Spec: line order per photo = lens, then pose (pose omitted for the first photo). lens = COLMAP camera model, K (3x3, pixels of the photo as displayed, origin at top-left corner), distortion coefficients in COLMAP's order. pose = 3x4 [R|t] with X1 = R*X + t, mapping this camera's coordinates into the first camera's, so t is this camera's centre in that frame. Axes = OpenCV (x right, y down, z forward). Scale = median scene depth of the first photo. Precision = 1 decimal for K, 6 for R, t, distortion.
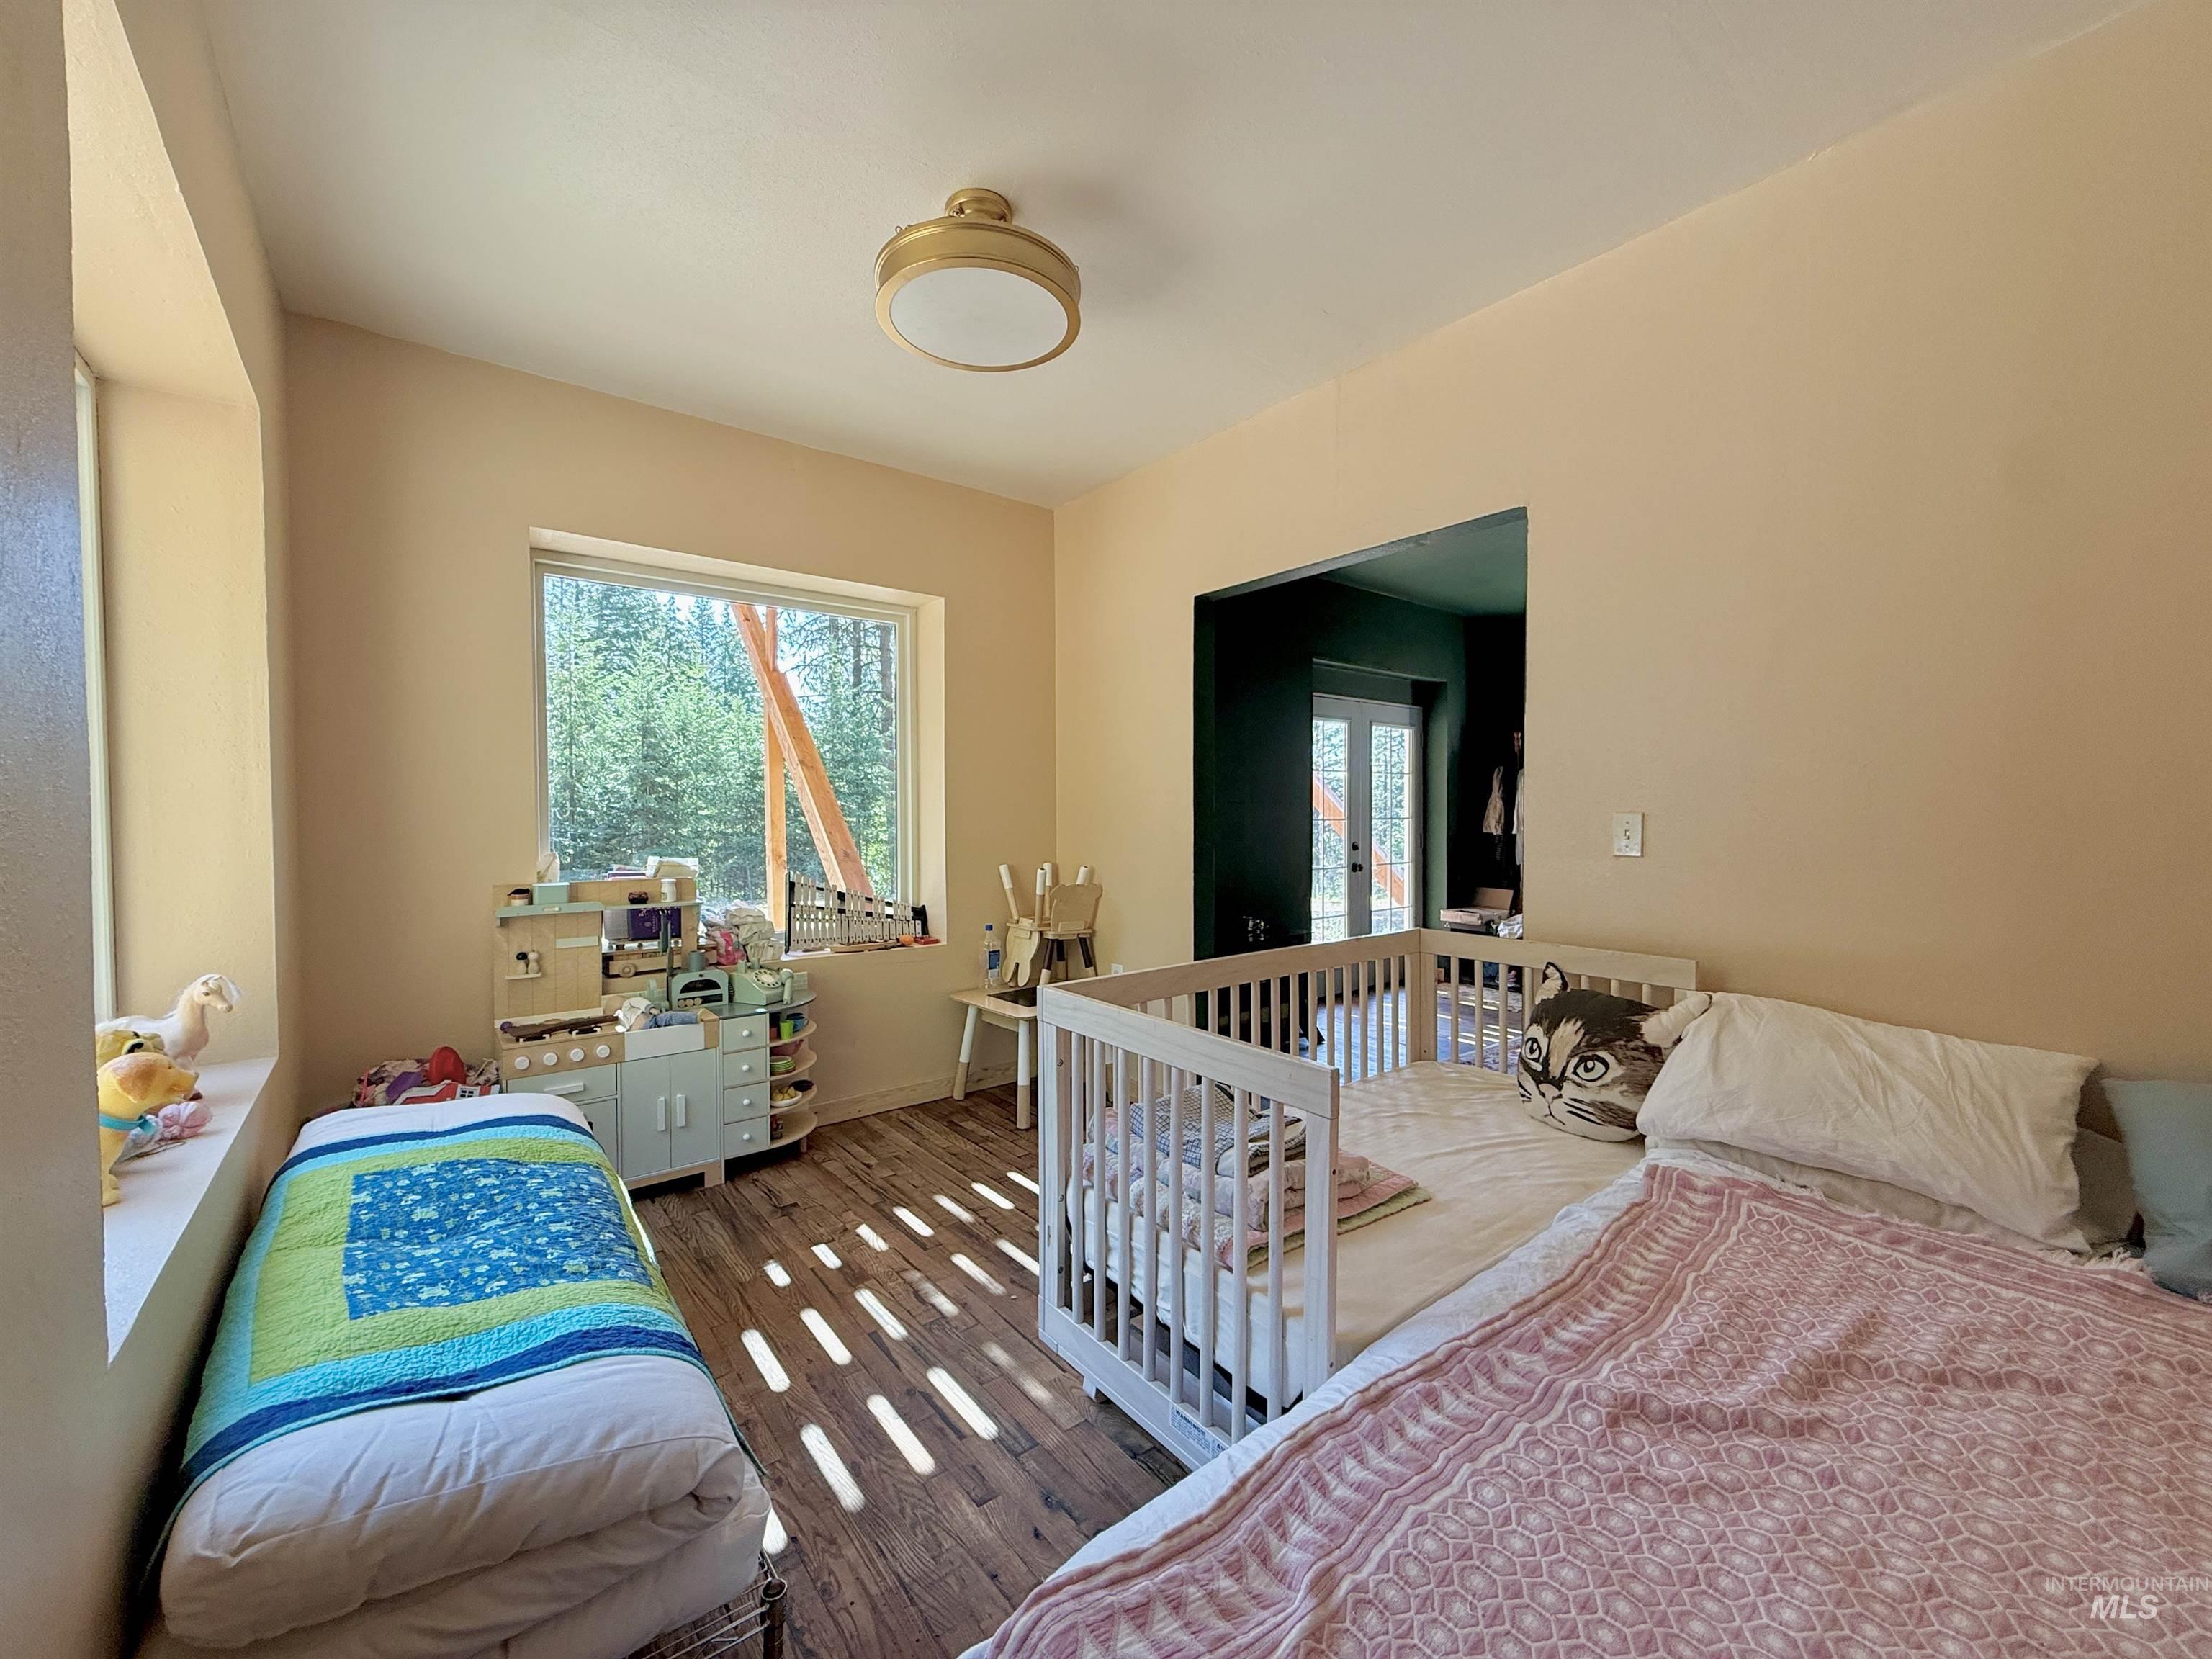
lens RADIAL K [[880.6, 0, 1104.6], [0, 880.6, 831.4], [0, 0, 1]] dist [-0.000329, 0.000252]
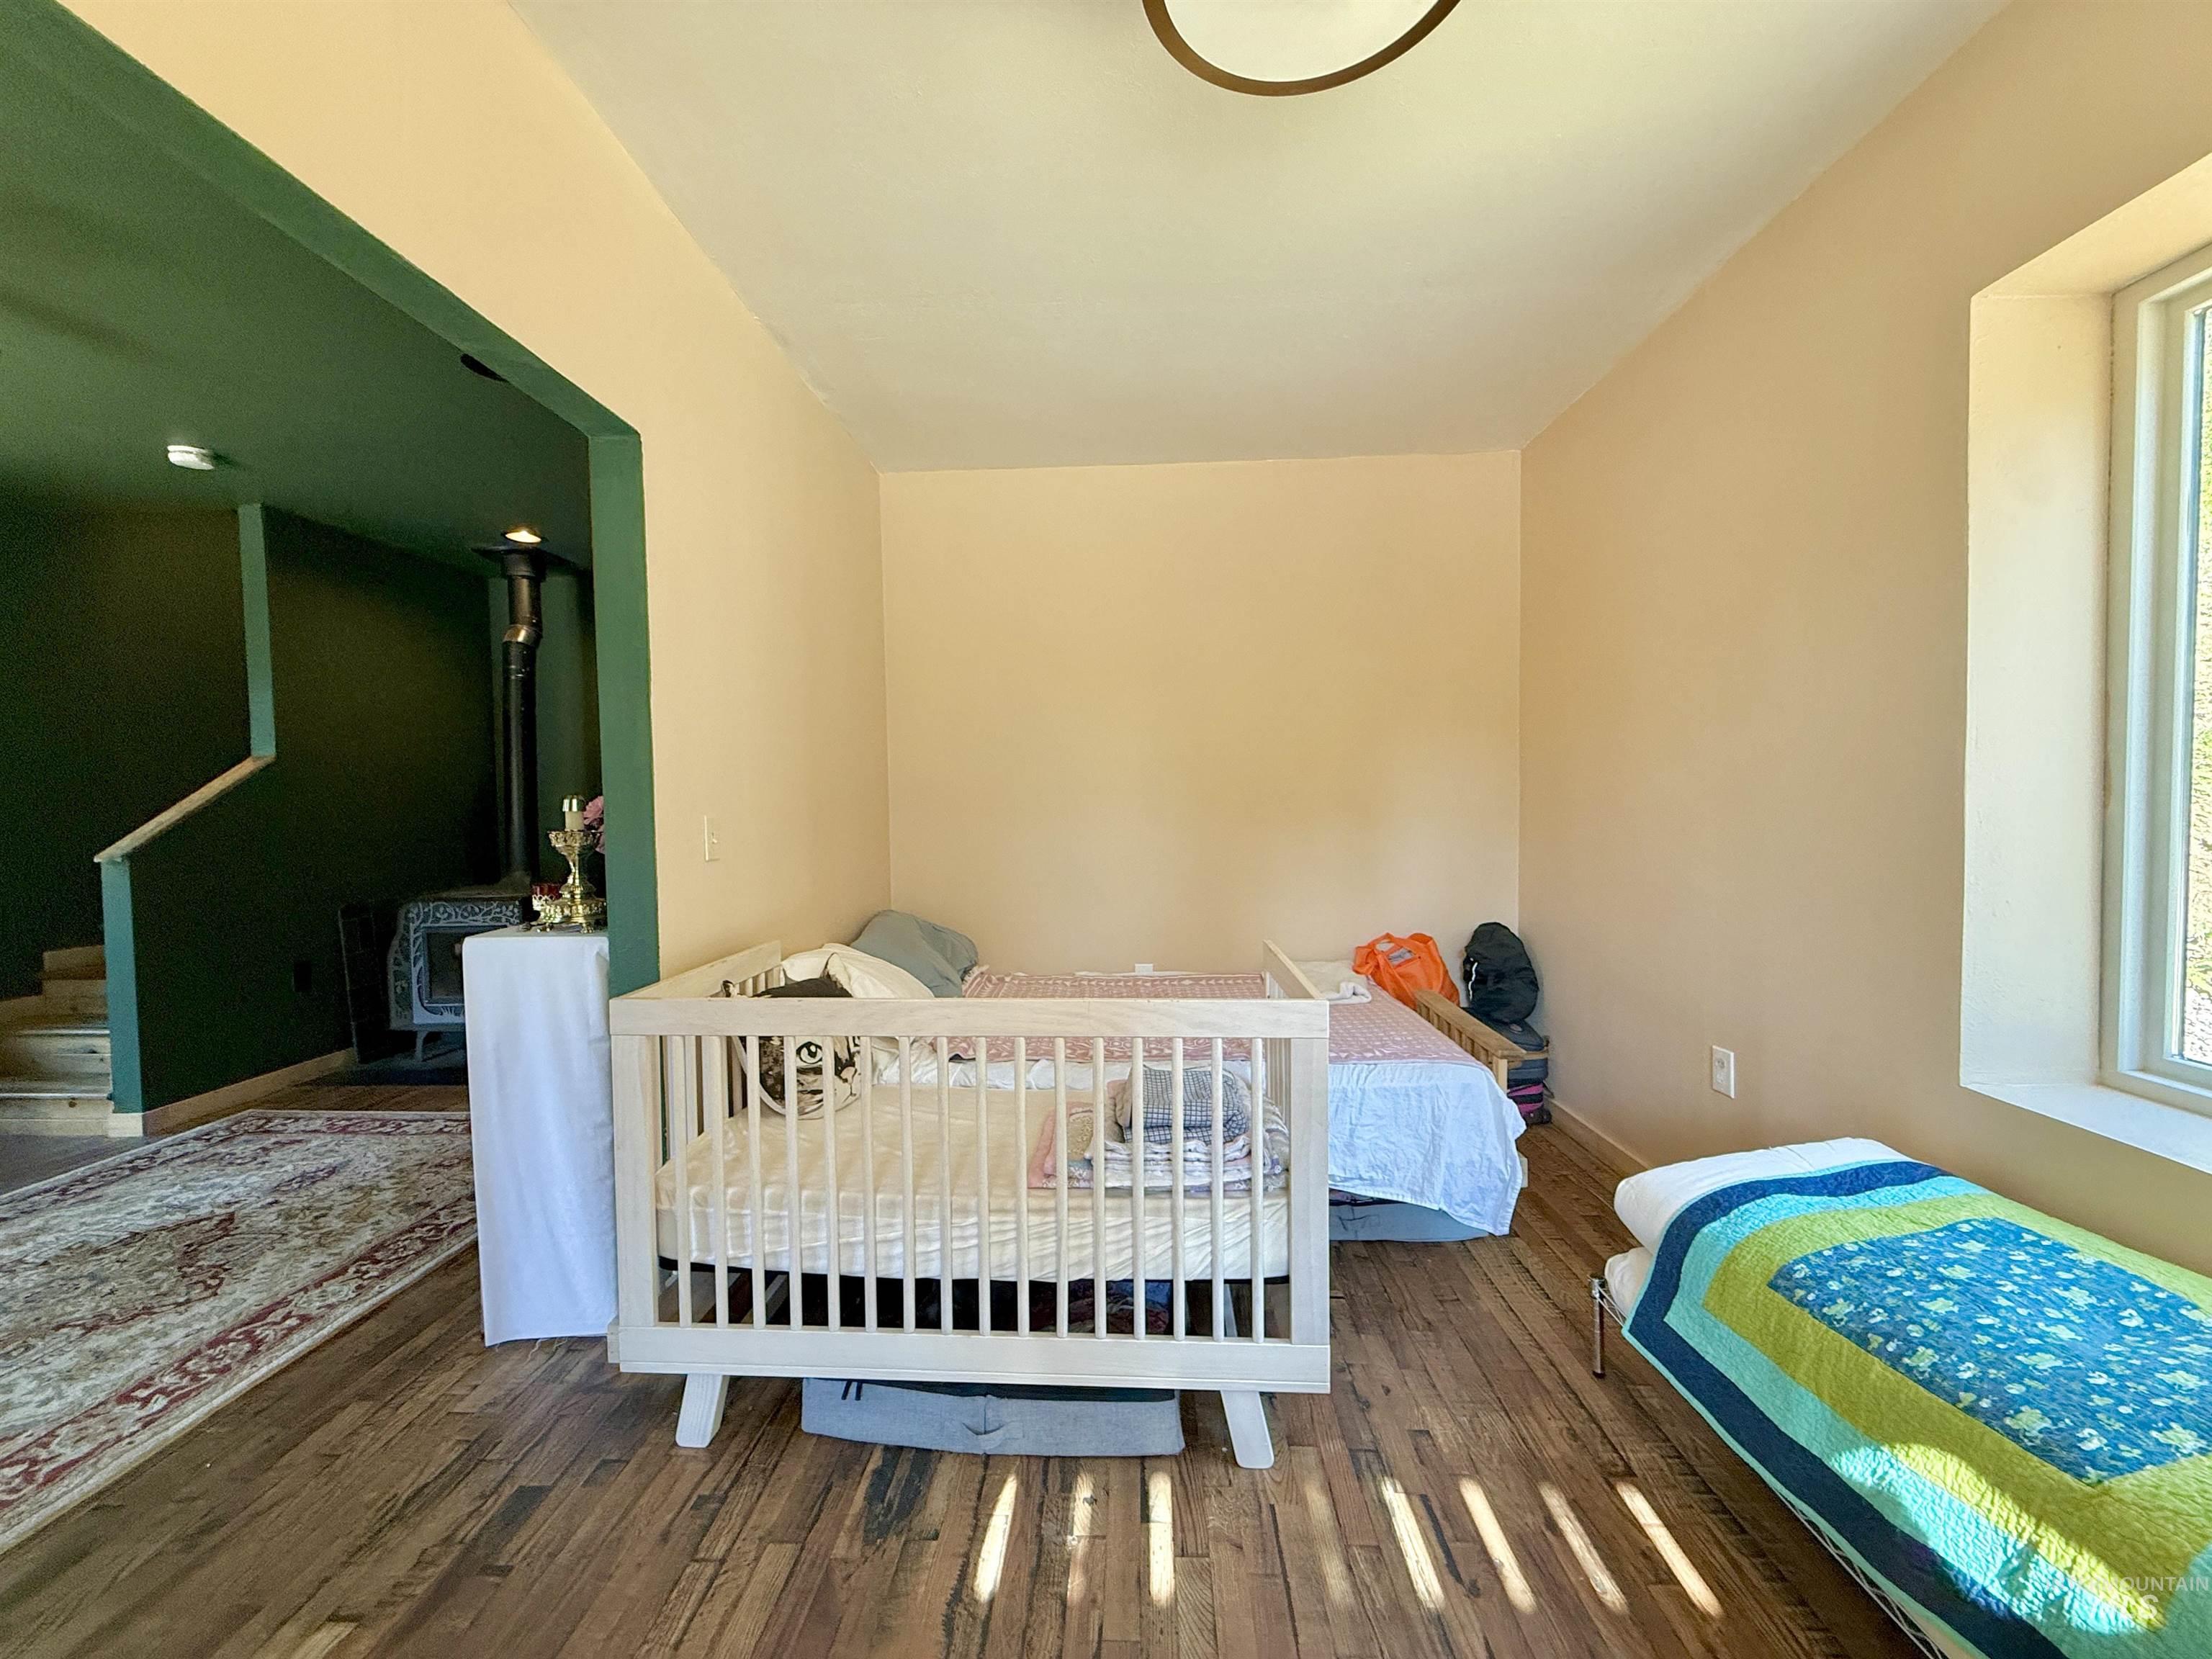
lens RADIAL K [[880.6, 0, 1096.6], [0, 880.6, 835.2], [0, 0, 1]] dist [-0.000329, 0.000252]
pose [[-0.751627, -0.012352, 0.659472, -0.281372], [0.032137, 0.997951, 0.055319, -0.028181], [-0.658805, 0.062773, -0.749690, 1.051978]]
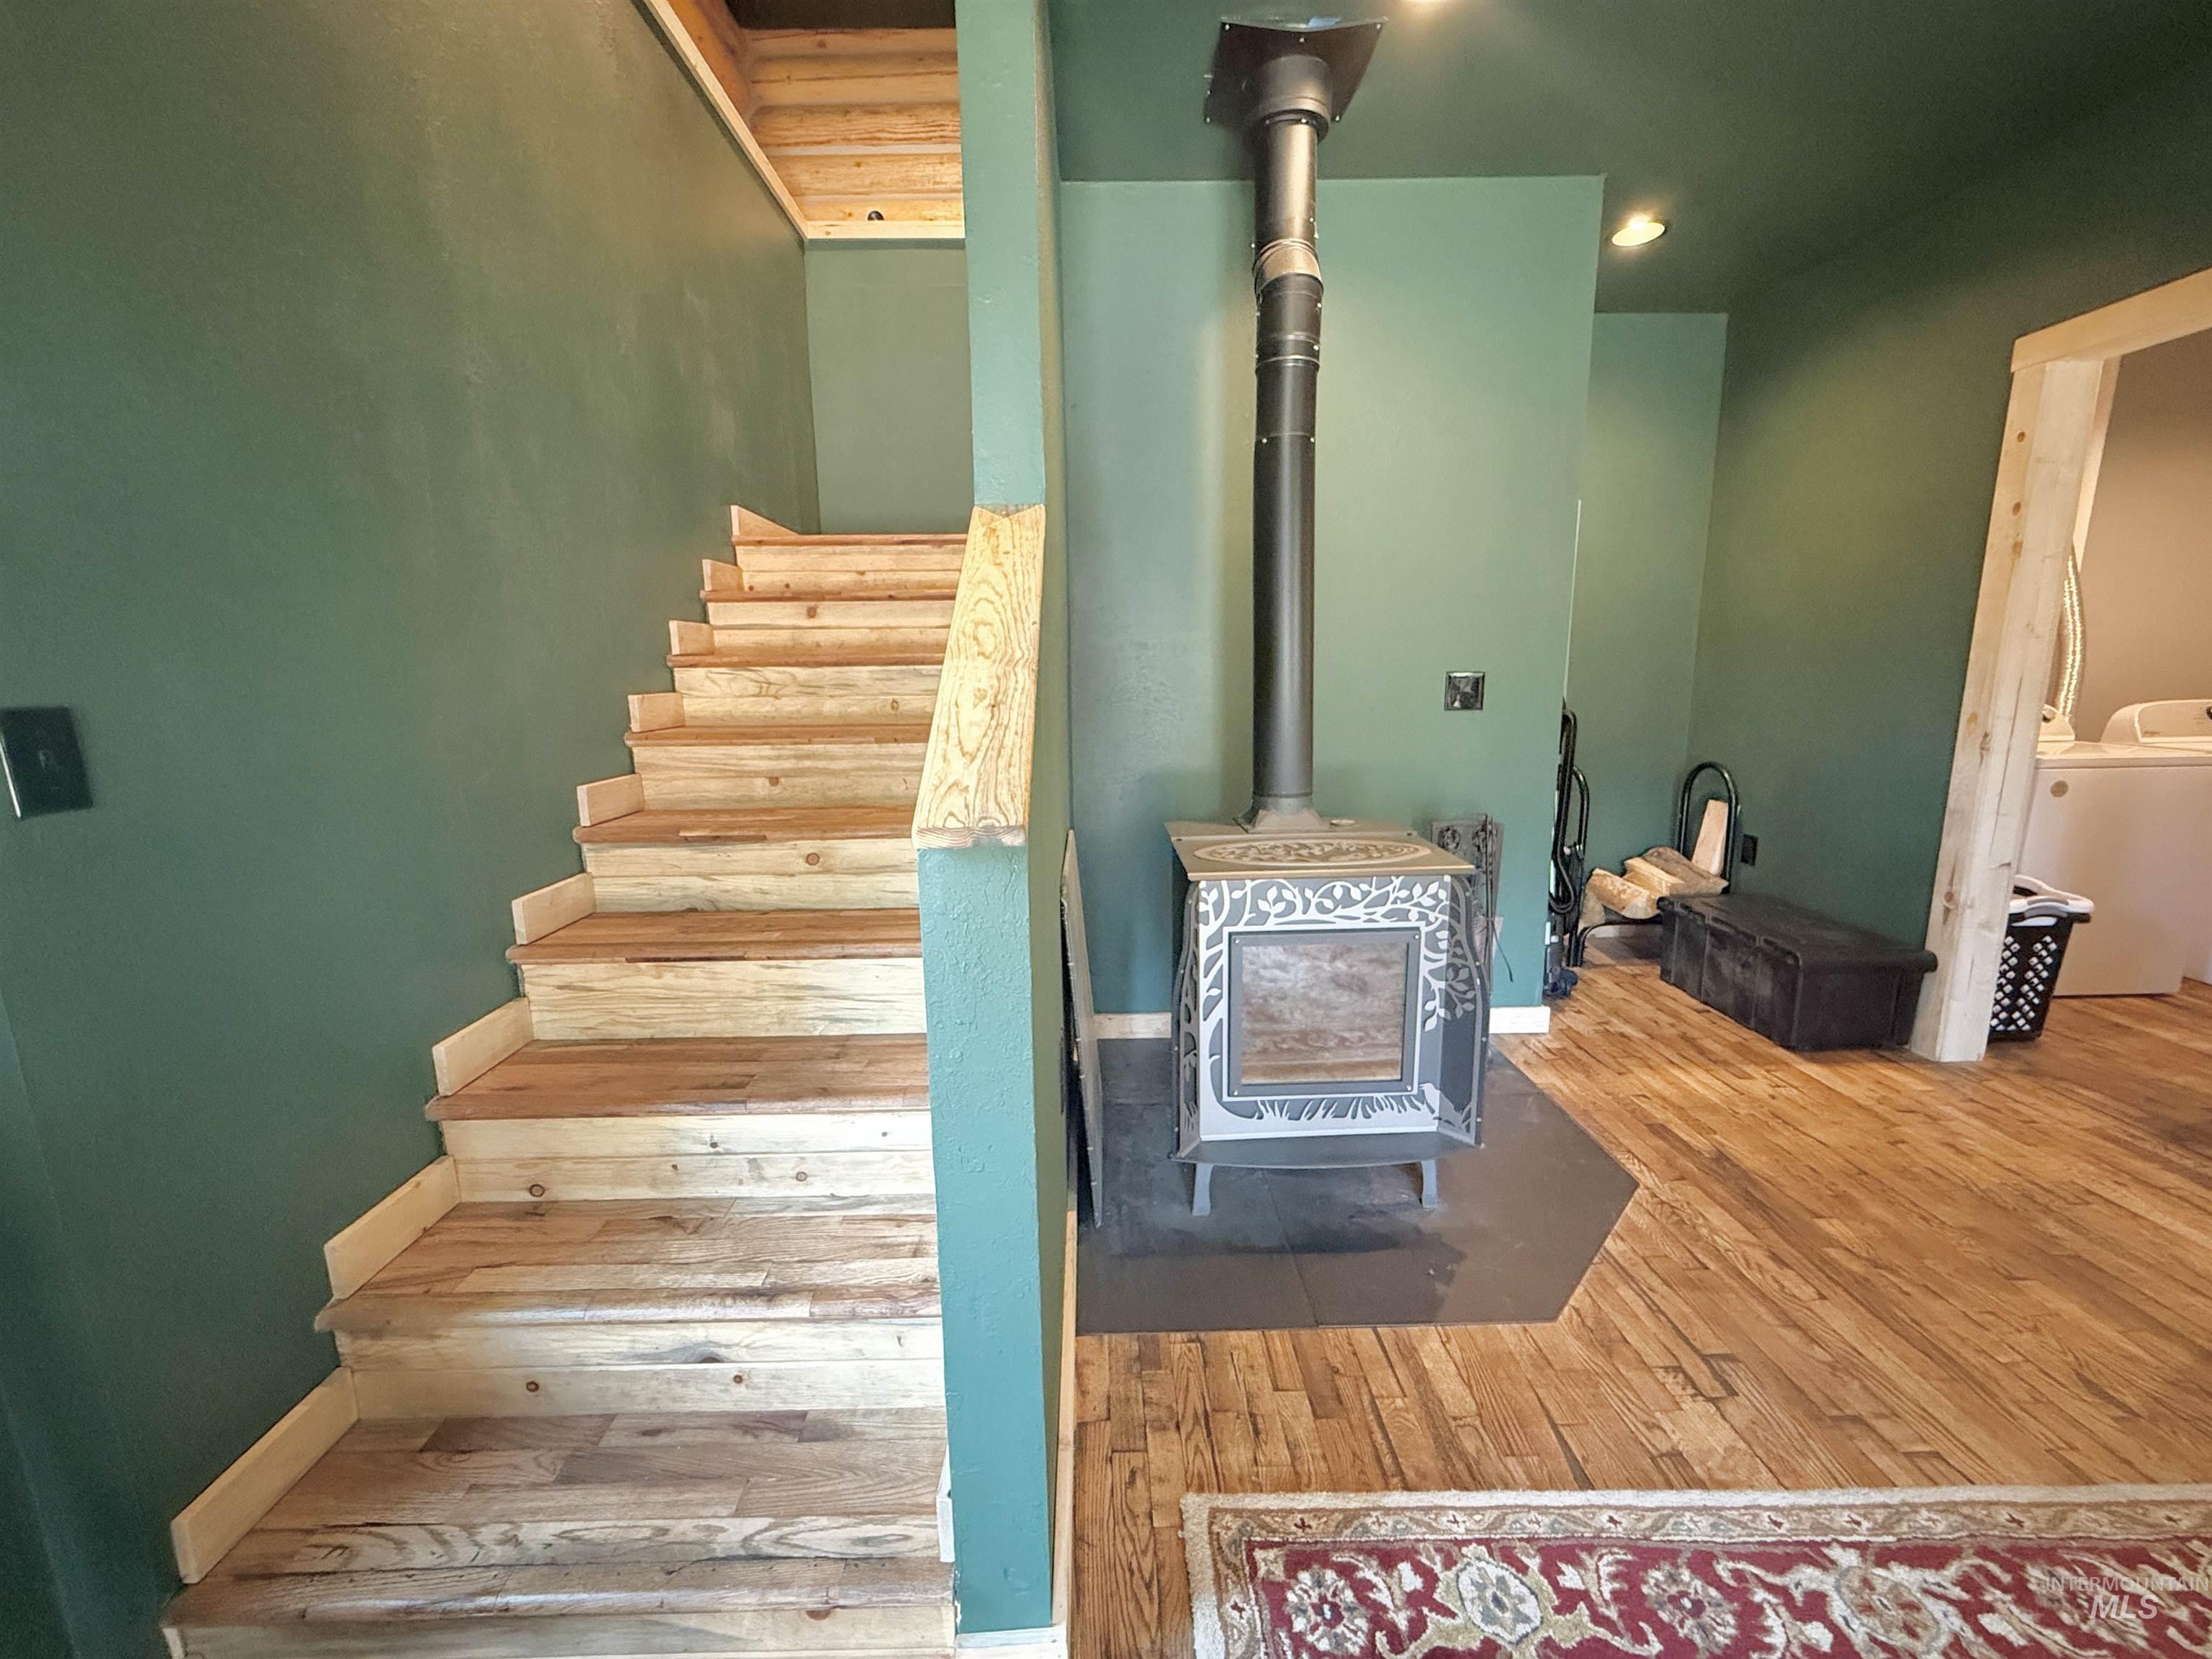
lens RADIAL K [[880.6, 0, 1097.5], [0, 880.6, 834.8], [0, 0, 1]] dist [-0.000329, 0.000252]
pose [[-0.787778, -0.099097, 0.607936, 1.175849], [0.032228, 0.978991, 0.201342, -0.034165], [-0.615116, 0.178205, -0.768033, 1.238665]]
